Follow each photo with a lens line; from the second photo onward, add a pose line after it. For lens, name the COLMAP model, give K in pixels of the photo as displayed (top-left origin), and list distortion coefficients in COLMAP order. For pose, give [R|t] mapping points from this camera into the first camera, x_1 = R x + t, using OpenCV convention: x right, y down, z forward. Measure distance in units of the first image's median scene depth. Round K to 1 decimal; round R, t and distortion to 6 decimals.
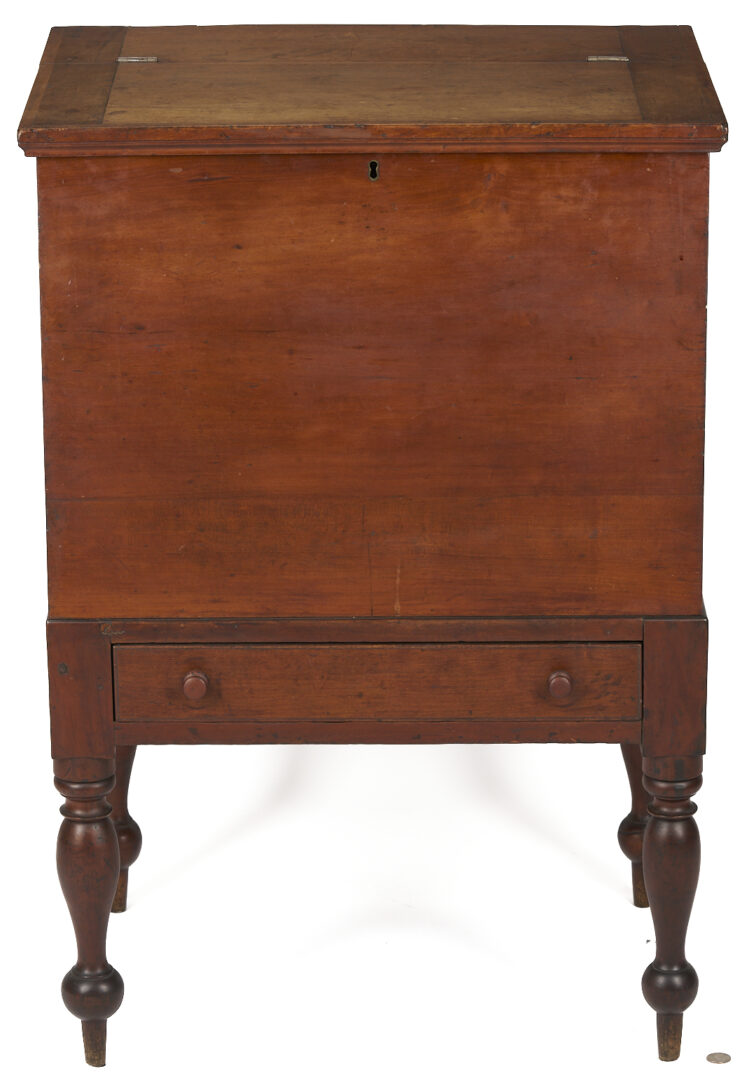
lens RADIAL K [[4425.2, 0, 374.2], [0, 4425.2, 554.8], [0, 0, 1]] dist [-0.049672, 0.000000]
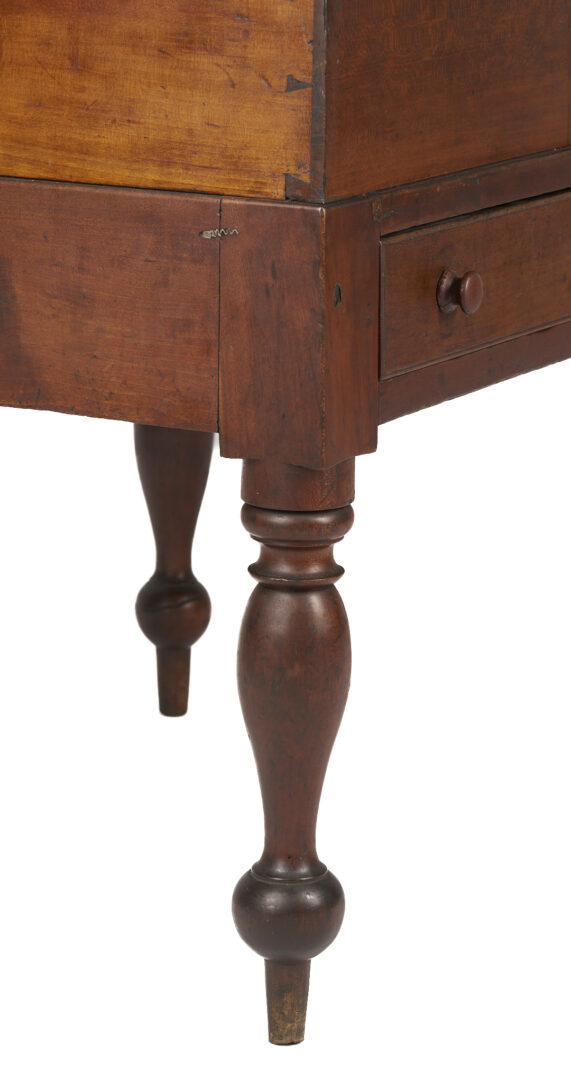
lens RADIAL K [[3780.5, 0, 288.9], [0, 3780.5, 542.7], [0, 0, 1]] dist [0.033814, 0.000000]
pose [[0.482837, -0.183107, 0.856353, -0.484875], [0.256010, 0.964689, 0.061926, 0.024938], [-0.837453, 0.189335, 0.512665, 0.772801]]
